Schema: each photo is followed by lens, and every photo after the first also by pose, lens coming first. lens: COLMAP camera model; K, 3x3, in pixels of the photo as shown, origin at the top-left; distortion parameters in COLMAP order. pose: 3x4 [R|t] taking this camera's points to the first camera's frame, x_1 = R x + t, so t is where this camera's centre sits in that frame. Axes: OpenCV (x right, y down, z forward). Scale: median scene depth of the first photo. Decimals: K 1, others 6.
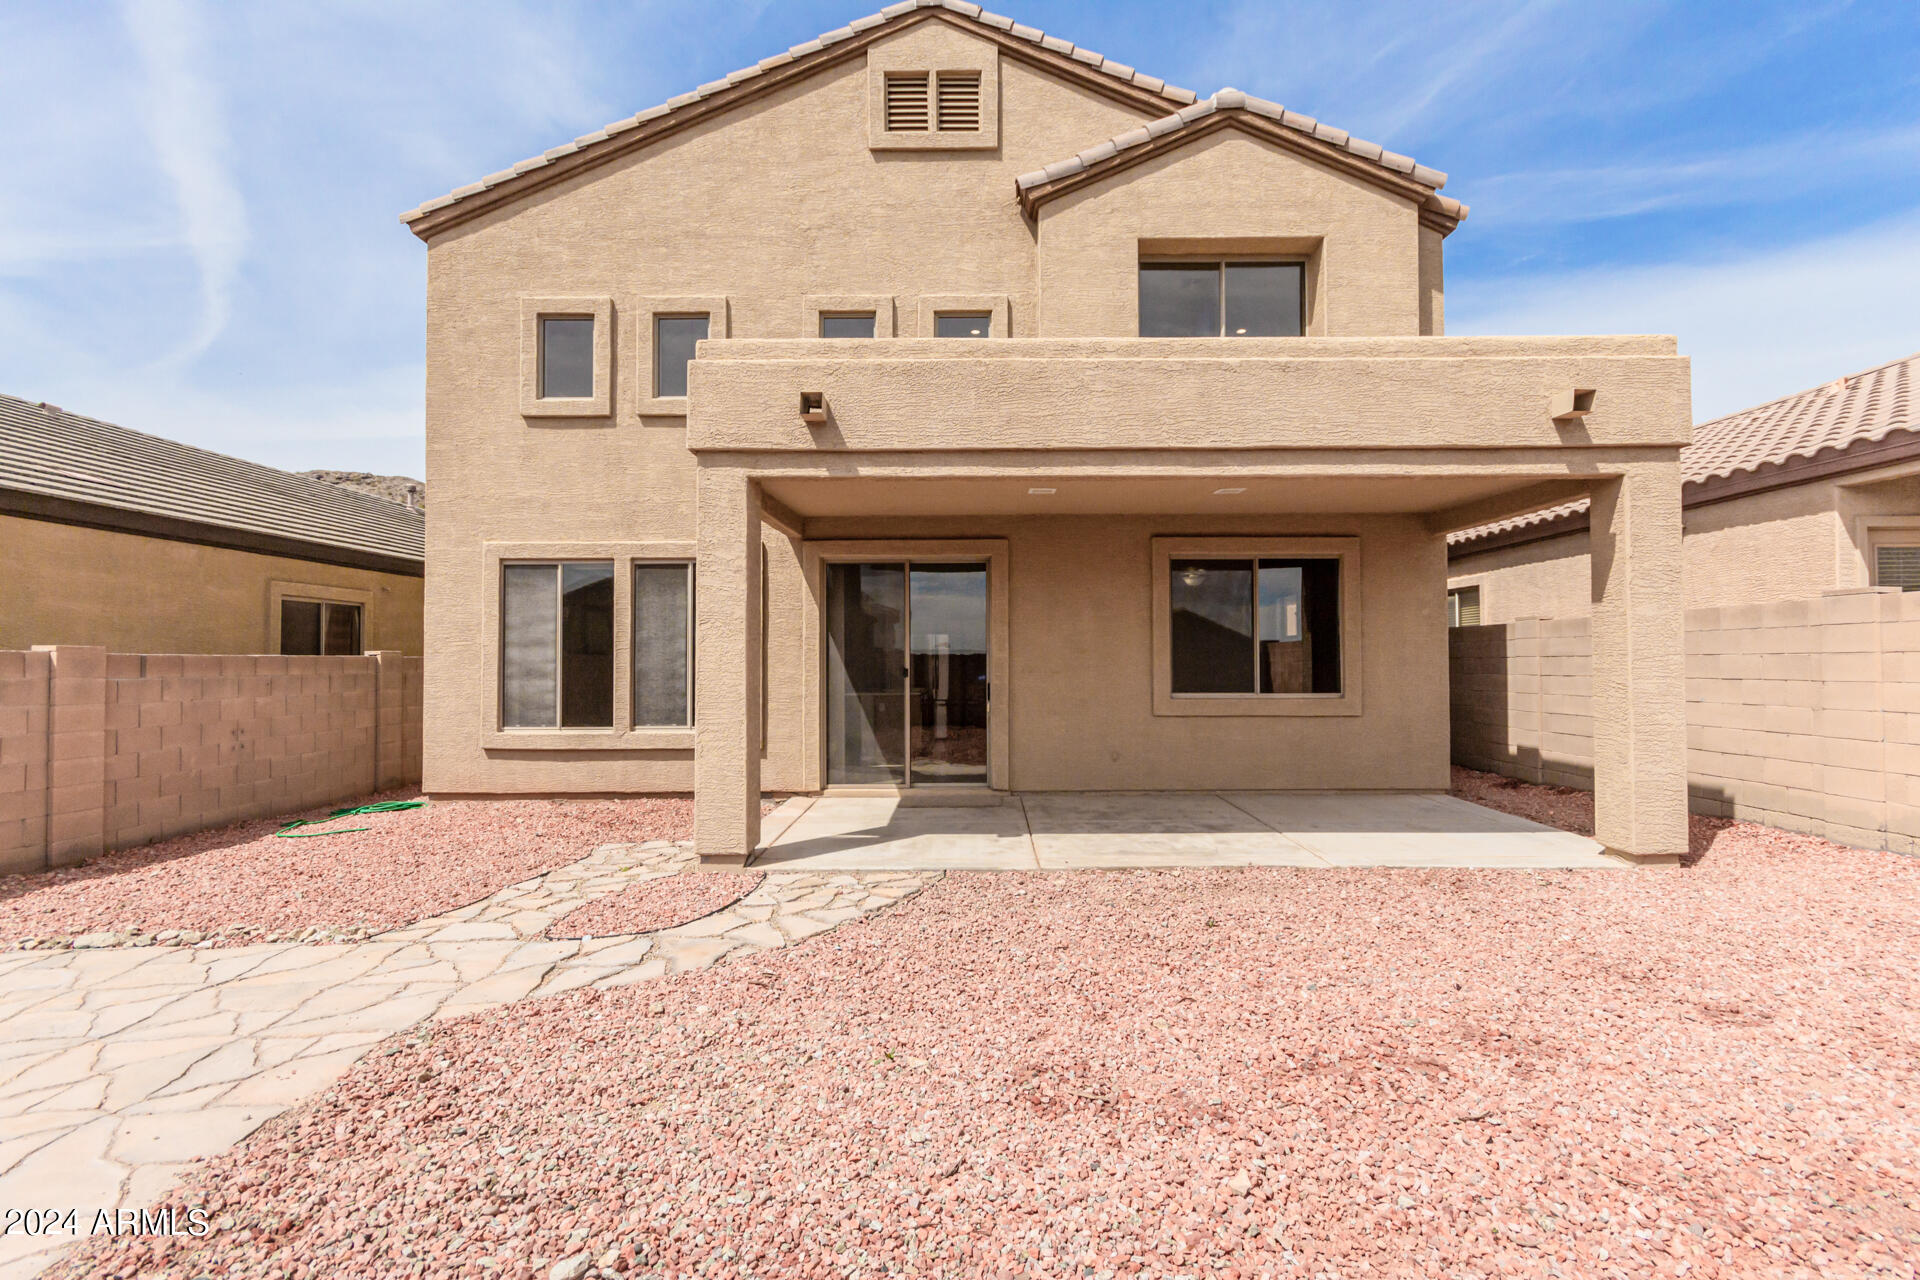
lens RADIAL K [[878.3, 0, 975.6], [0, 878.3, 645.8], [0, 0, 1]] dist [0.000570, 0.000026]
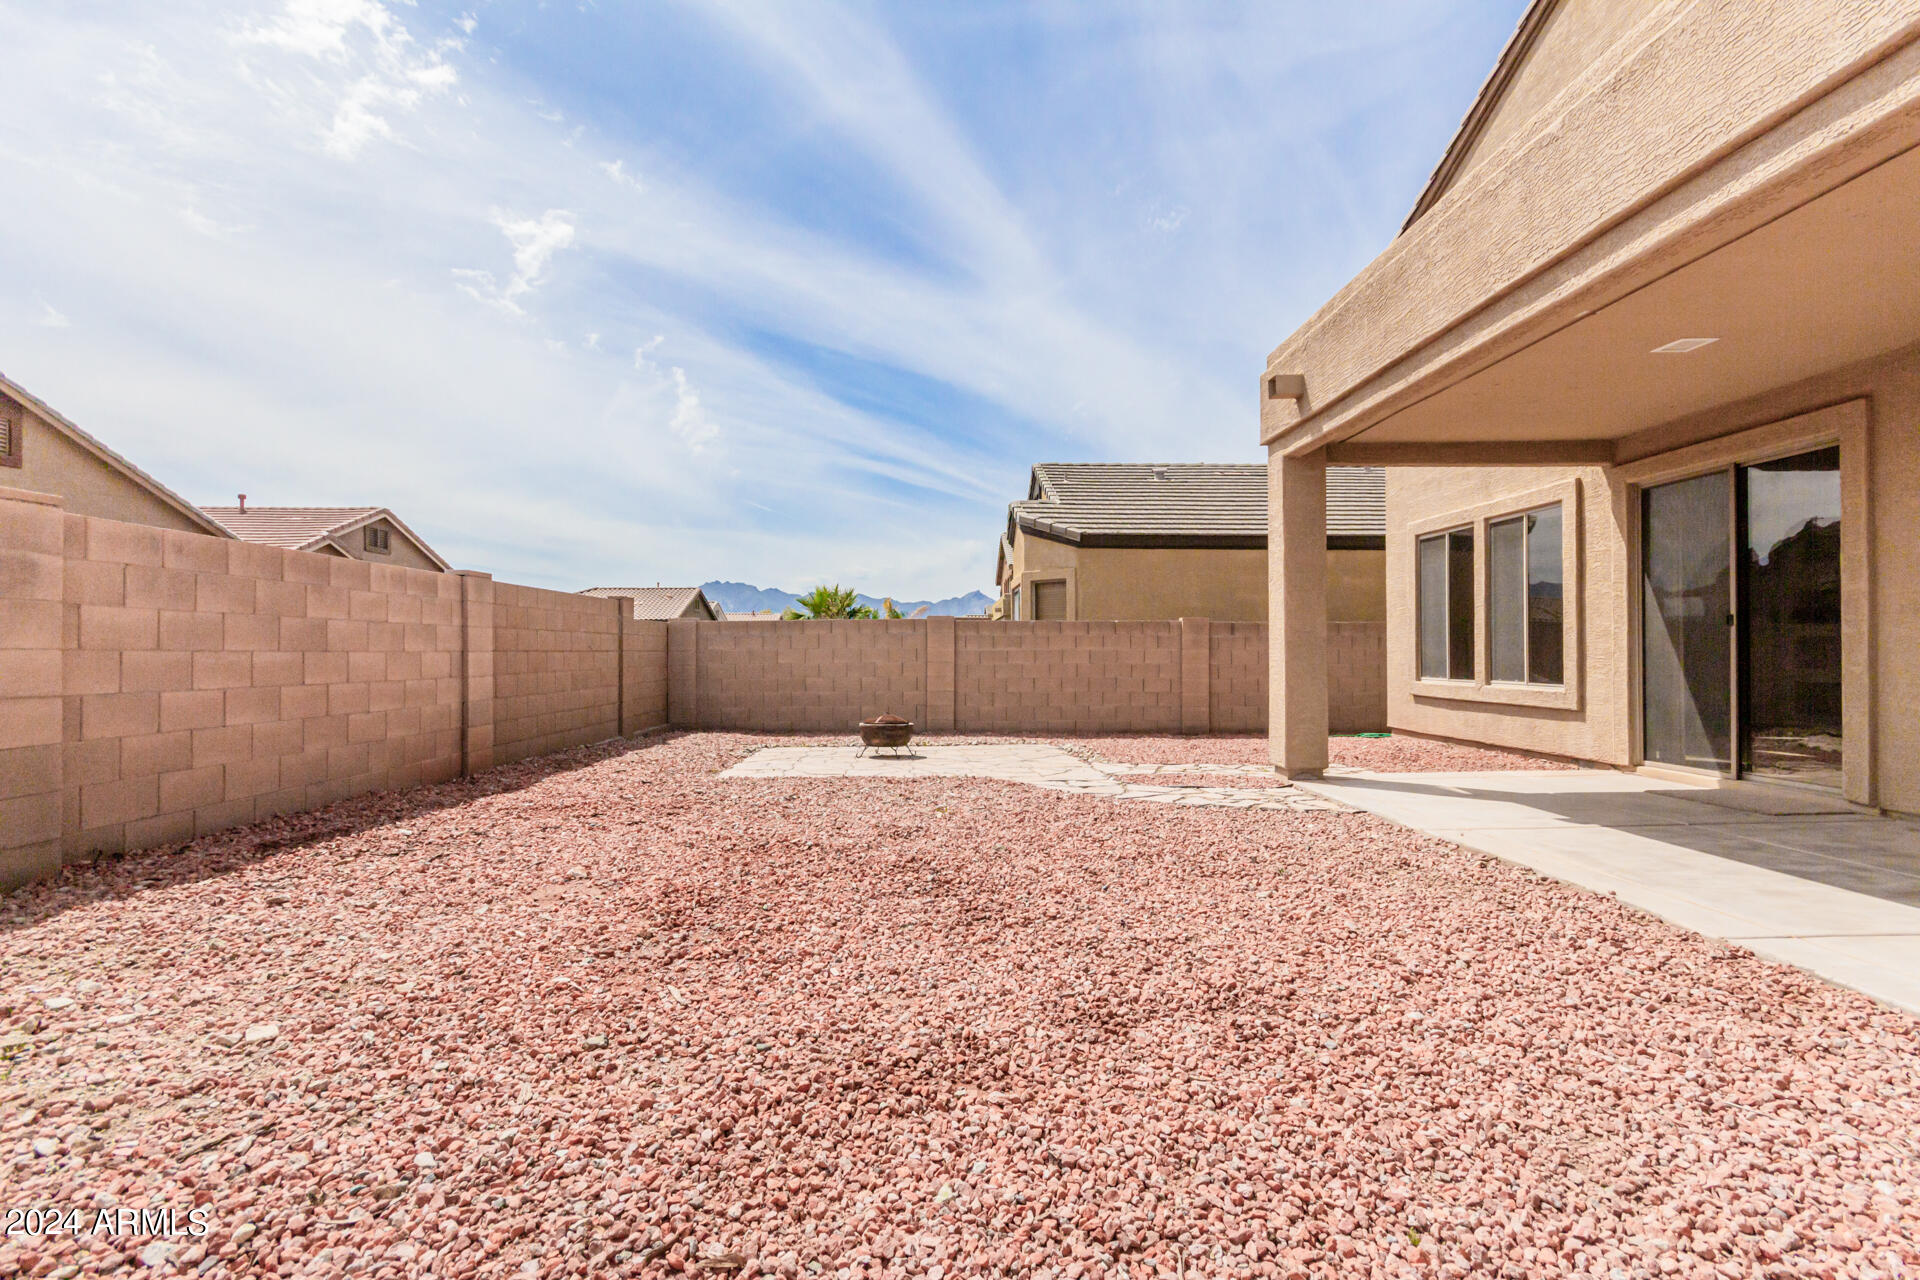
lens RADIAL K [[878.3, 0, 975.6], [0, 878.3, 645.8], [0, 0, 1]] dist [0.000570, 0.000026]
pose [[0.036164, -0.003694, -0.999339, 0.631040], [0.017108, 0.999849, -0.003077, 0.043705], [0.999199, -0.016986, 0.036222, 0.355023]]
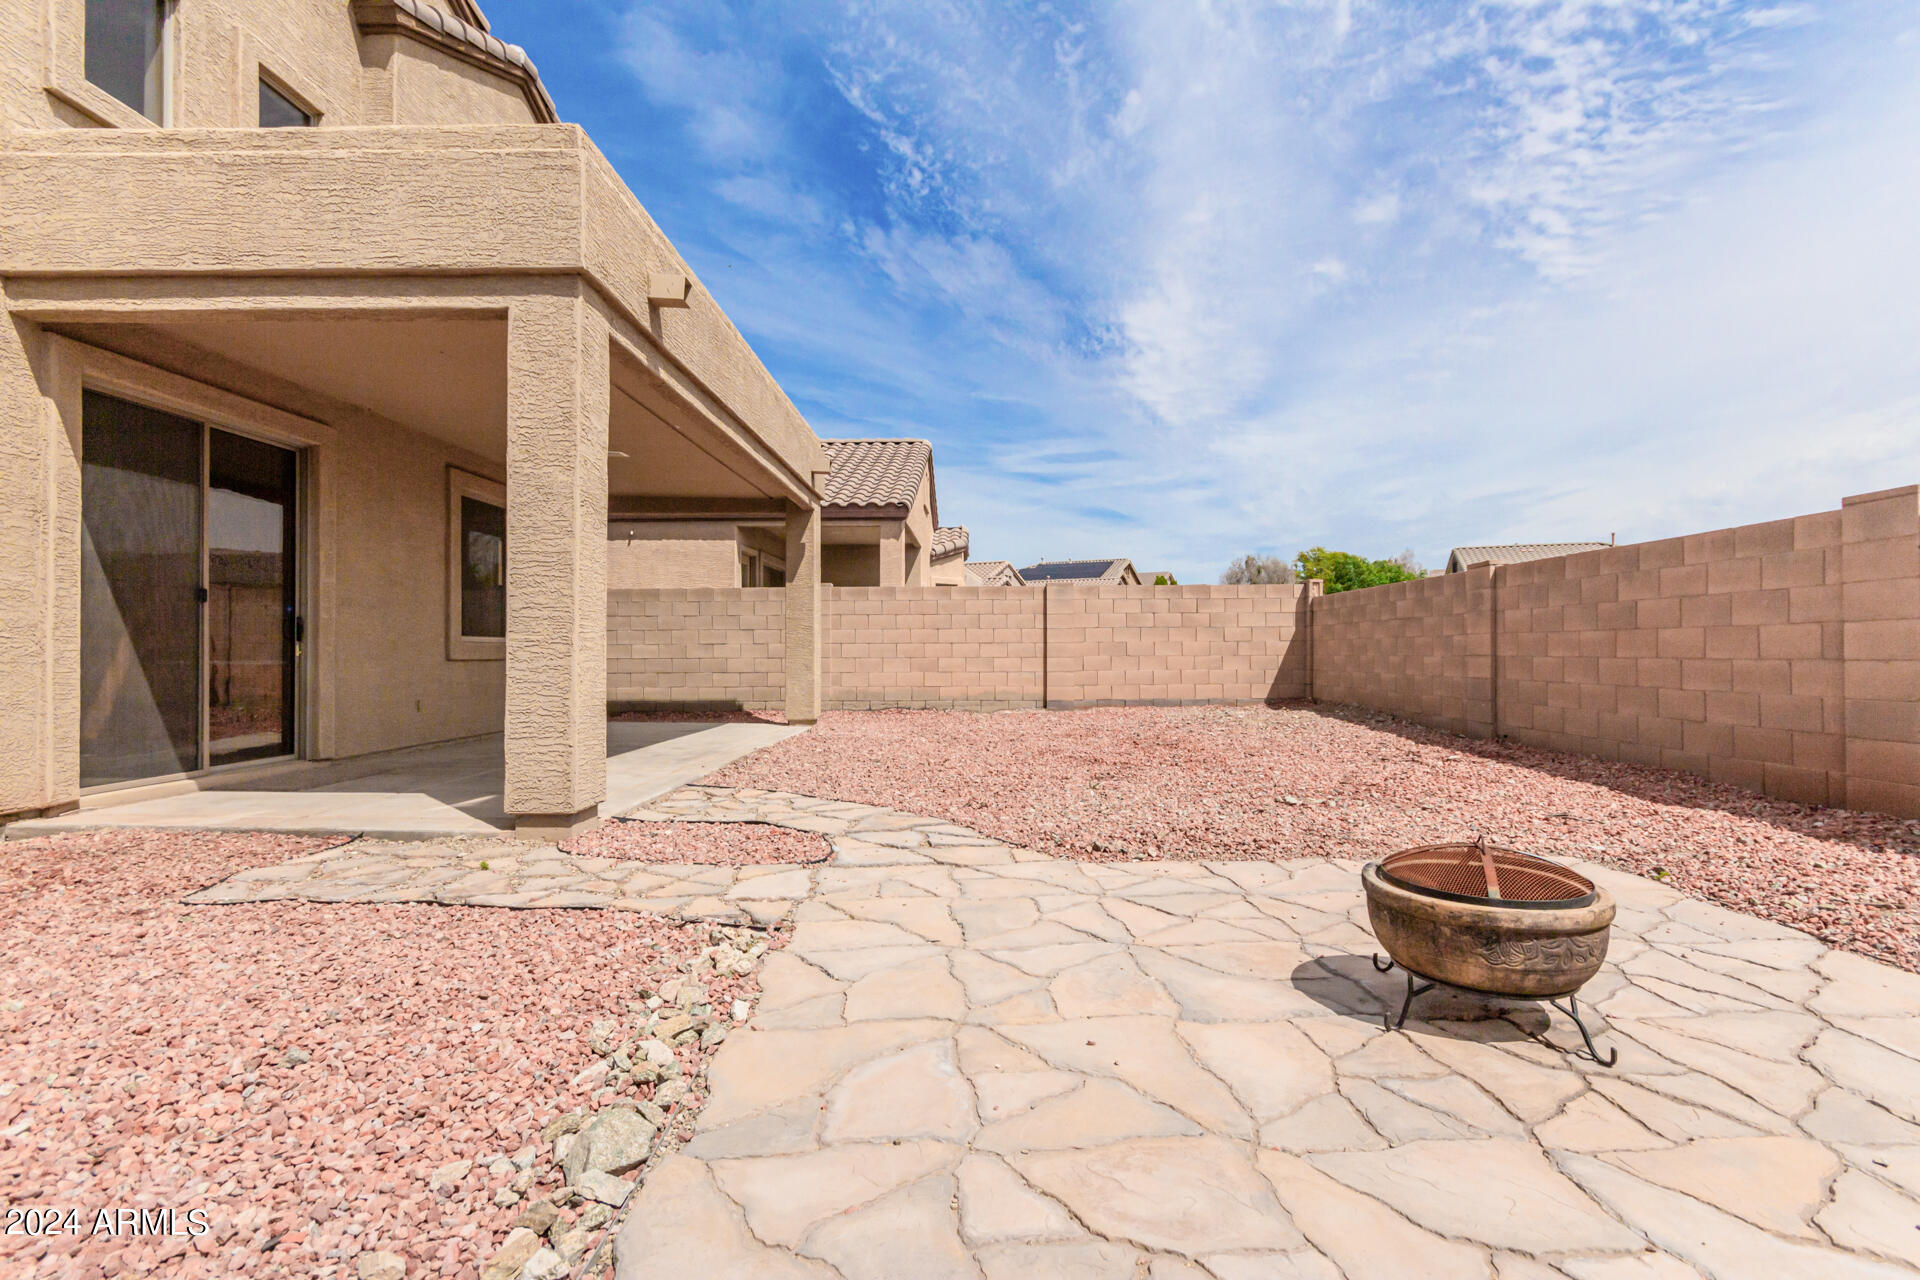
lens RADIAL K [[878.3, 0, 975.6], [0, 878.3, 645.8], [0, 0, 1]] dist [0.000570, 0.000026]
pose [[-0.000589, 0.010008, 0.999950, -0.724210], [-0.014216, 0.999849, -0.010015, 0.066221], [-0.999899, -0.014221, -0.000447, 0.447330]]
